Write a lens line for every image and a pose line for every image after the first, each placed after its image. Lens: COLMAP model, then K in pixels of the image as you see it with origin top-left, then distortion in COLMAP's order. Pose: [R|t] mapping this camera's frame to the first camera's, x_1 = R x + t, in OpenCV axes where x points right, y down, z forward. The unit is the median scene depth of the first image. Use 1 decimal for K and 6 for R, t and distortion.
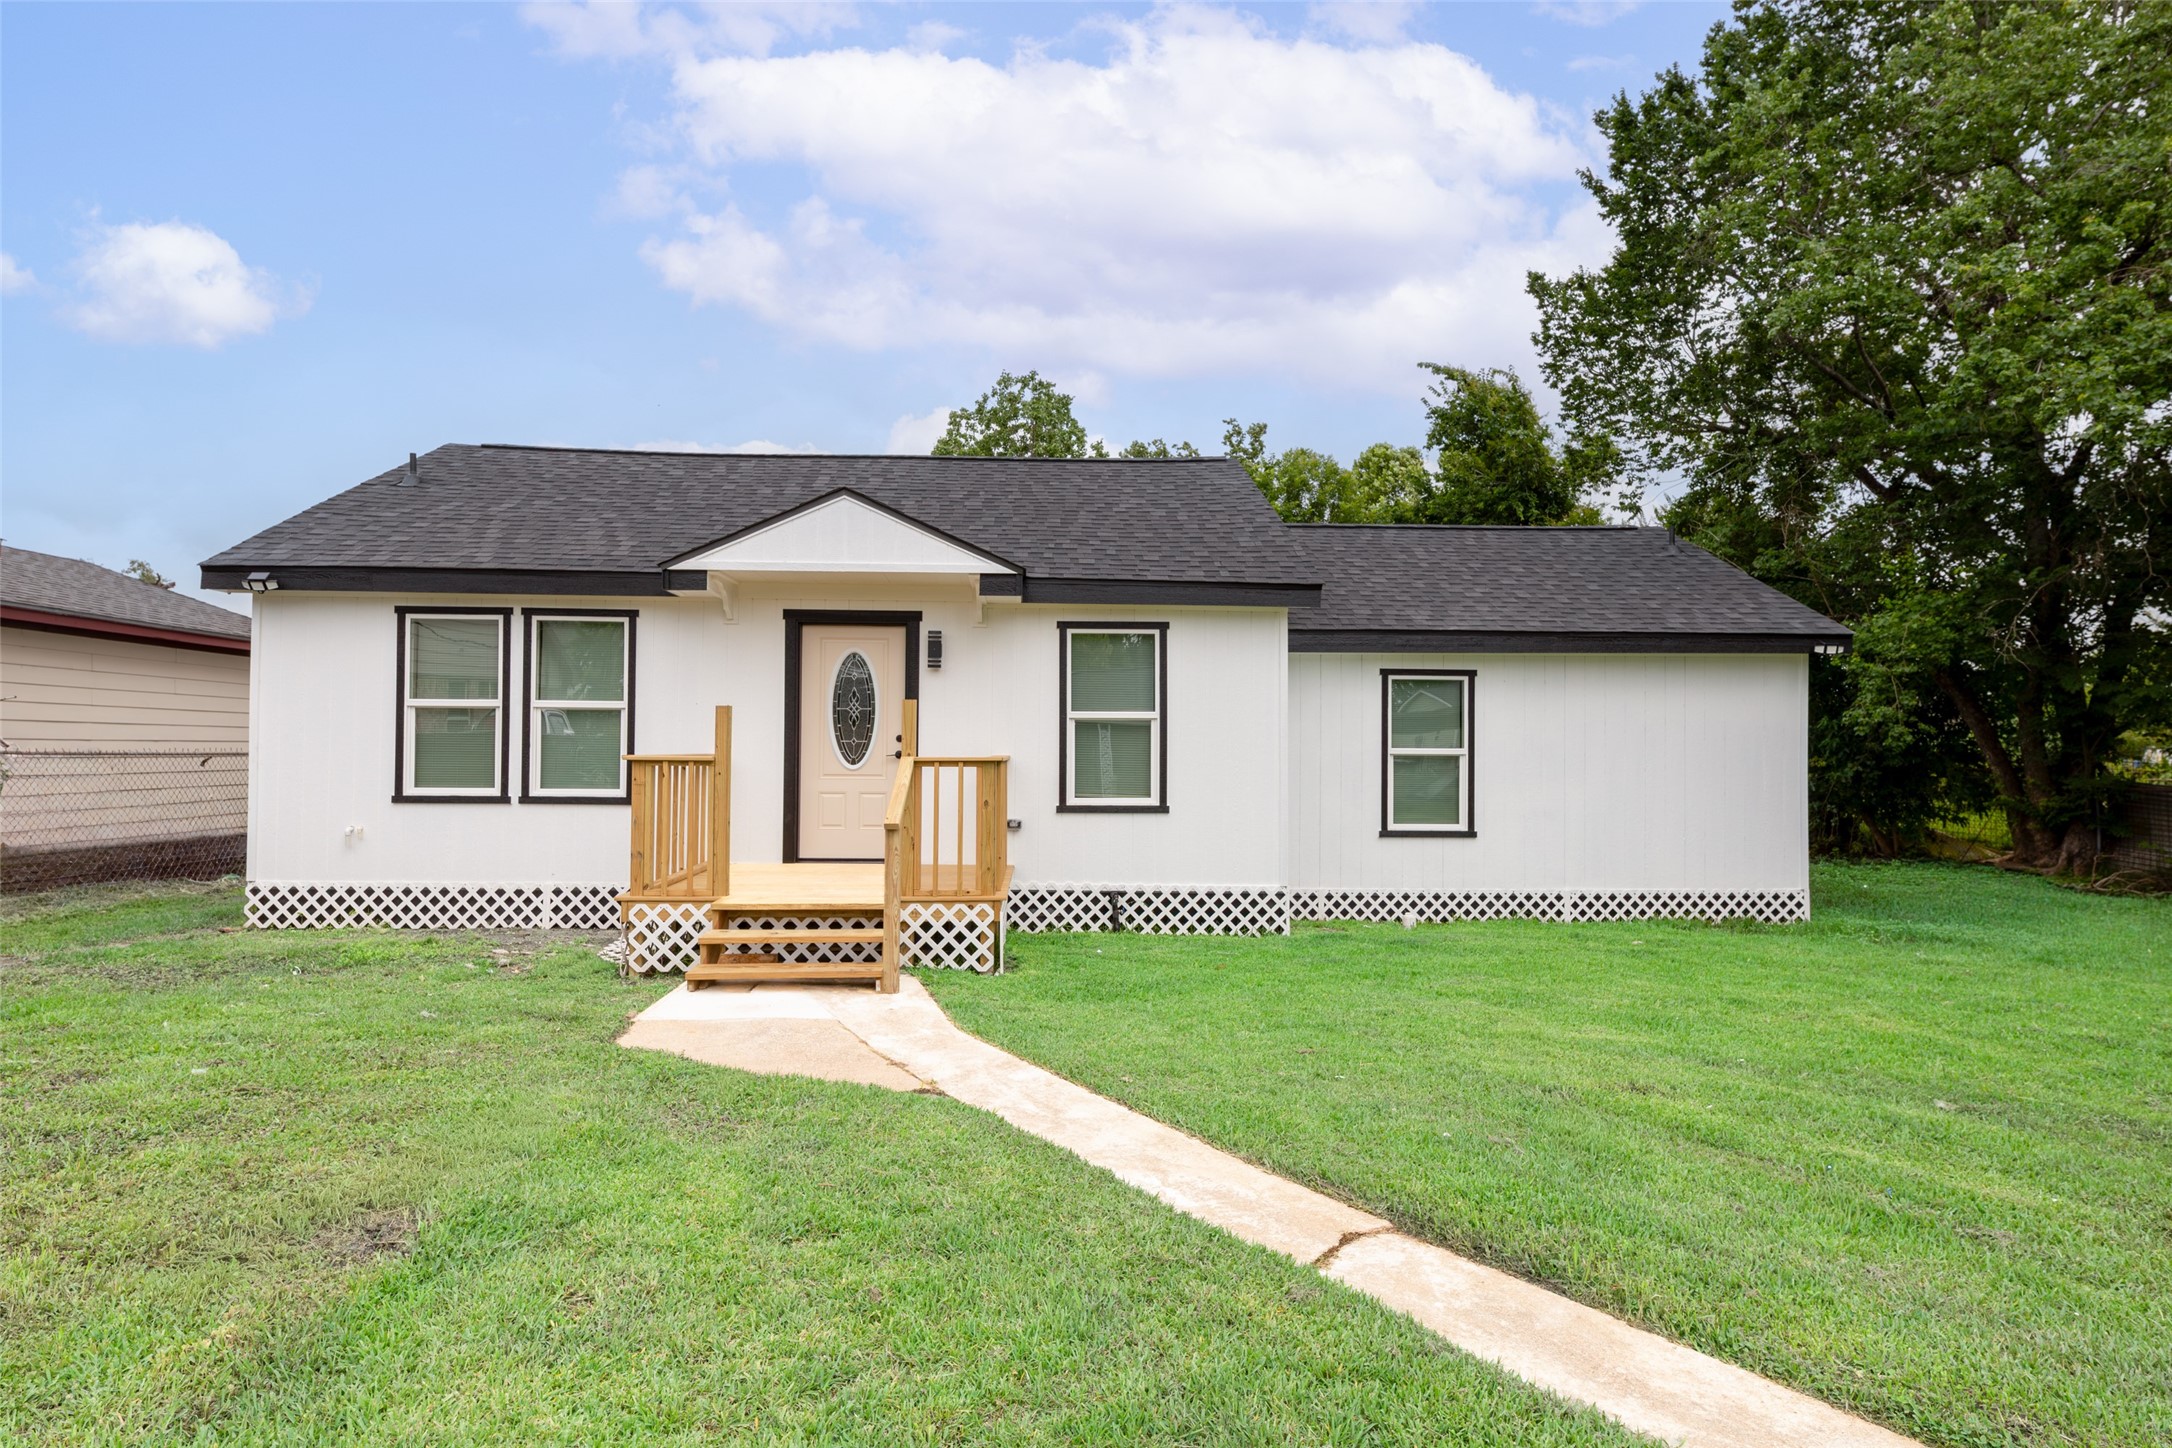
lens RADIAL K [[1209.7, 0, 1085.9], [0, 1209.7, 723.2], [0, 0, 1]] dist [0.029103, 0.000706]
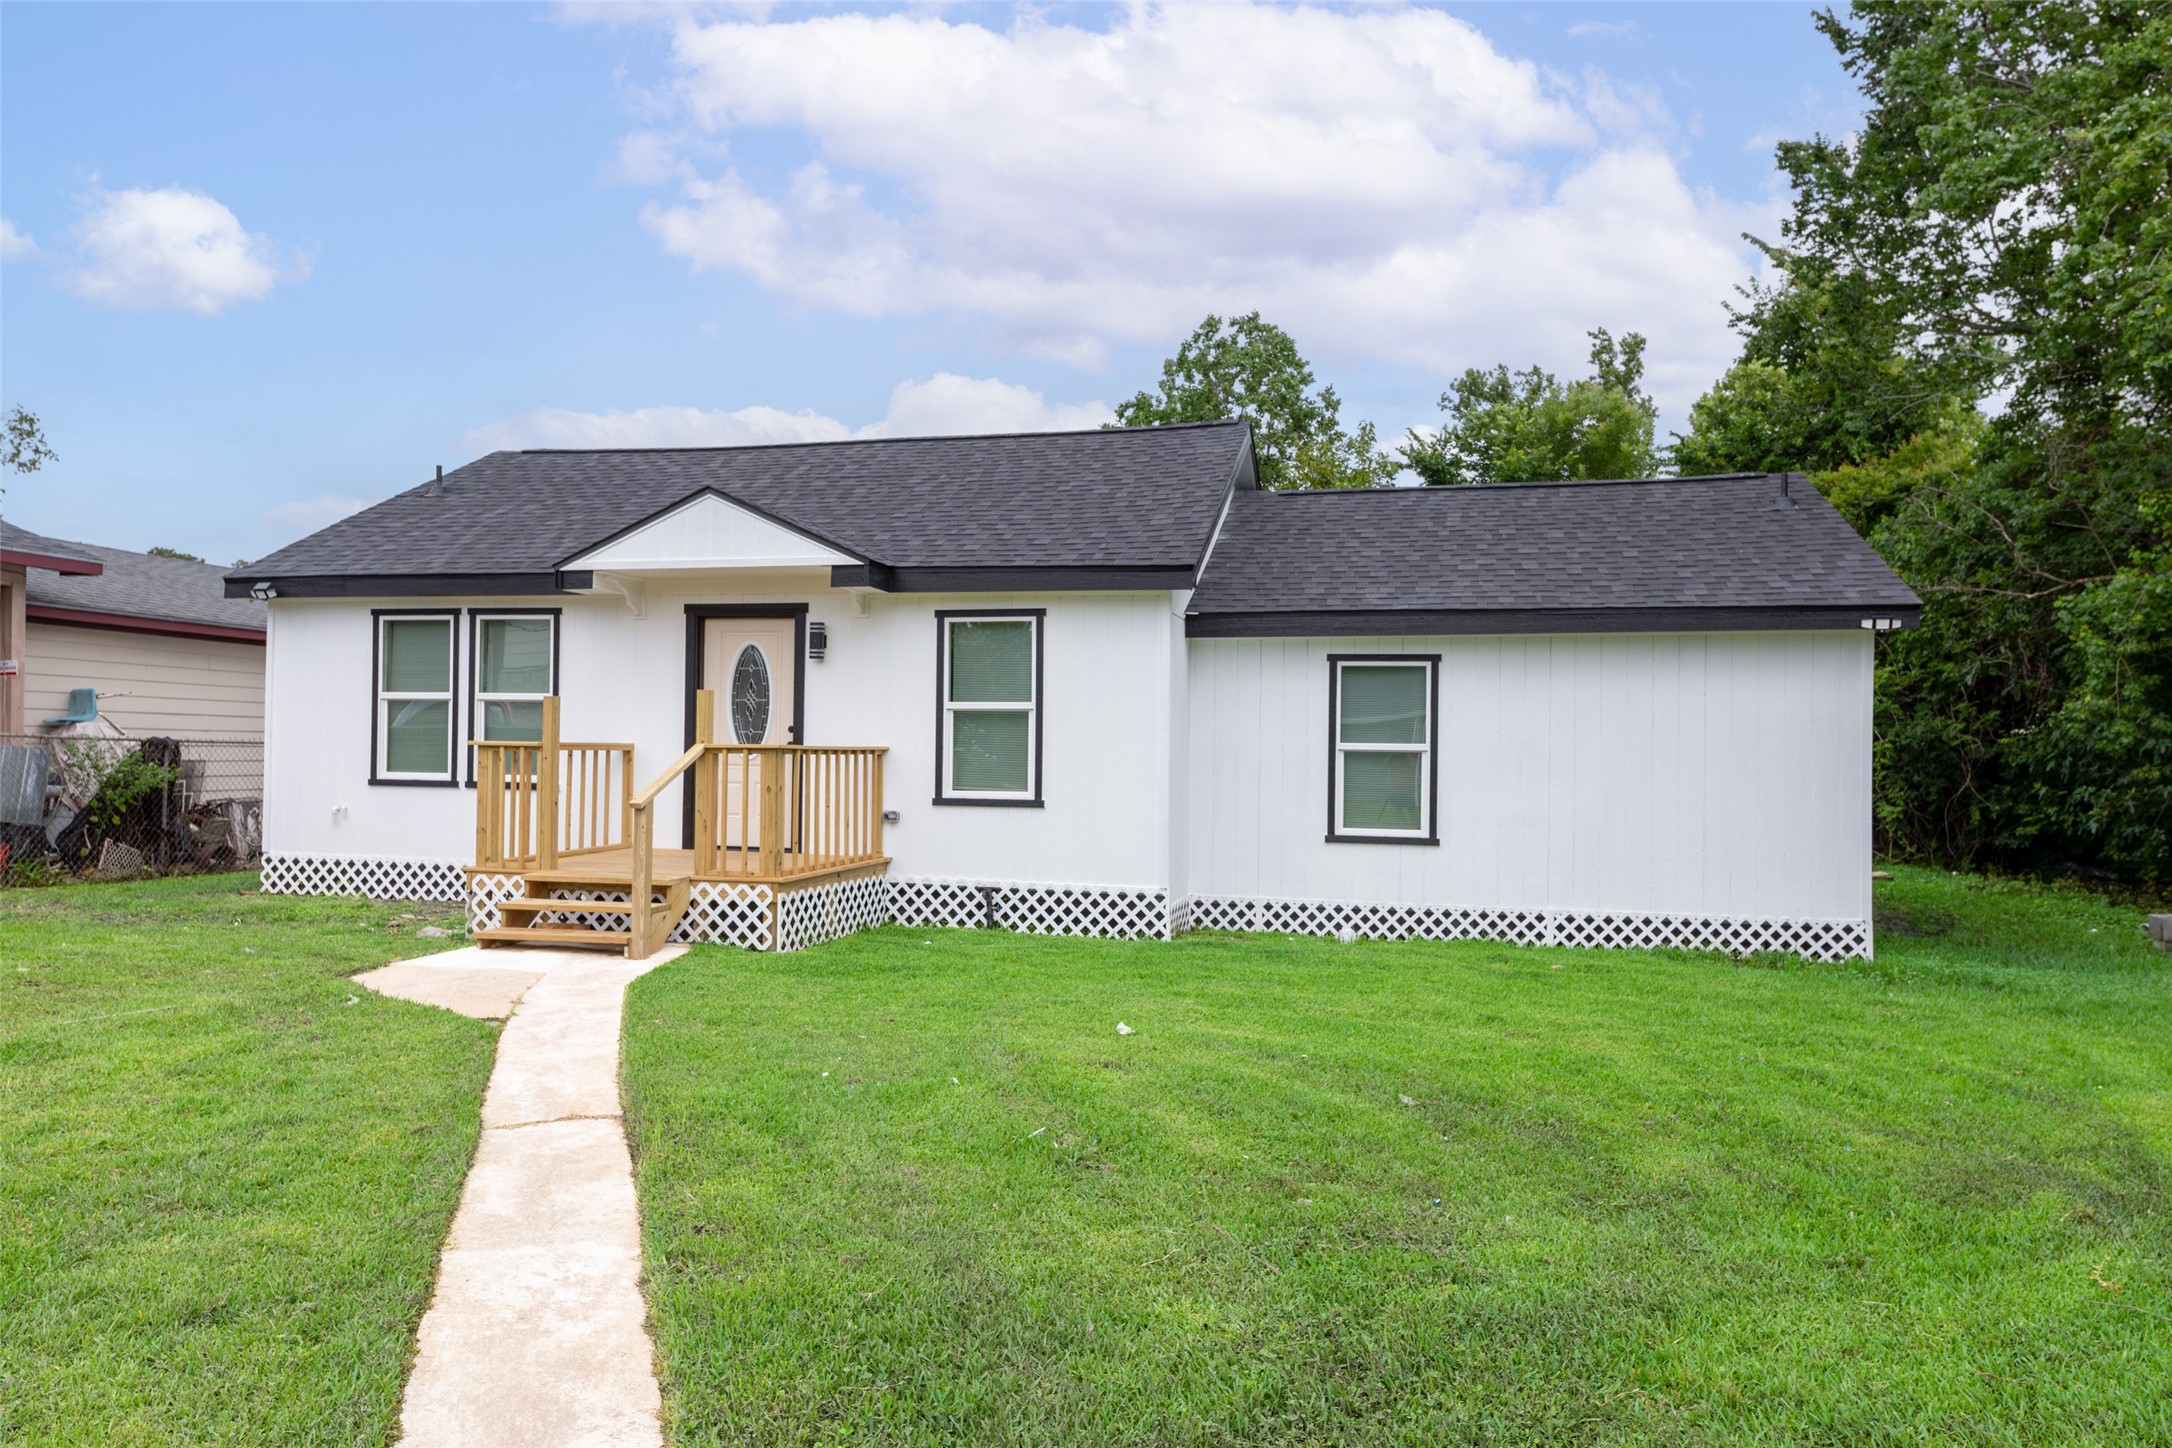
lens RADIAL K [[1485.7, 0, 1086.3], [0, 1485.7, 731.2], [0, 0, 1]] dist [0.045964, 0.000963]
pose [[0.956121, 0.002776, -0.292960, 0.446455], [-0.001488, 0.999988, 0.004618, 0.008001], [0.292969, -0.003979, 0.956114, -0.116854]]
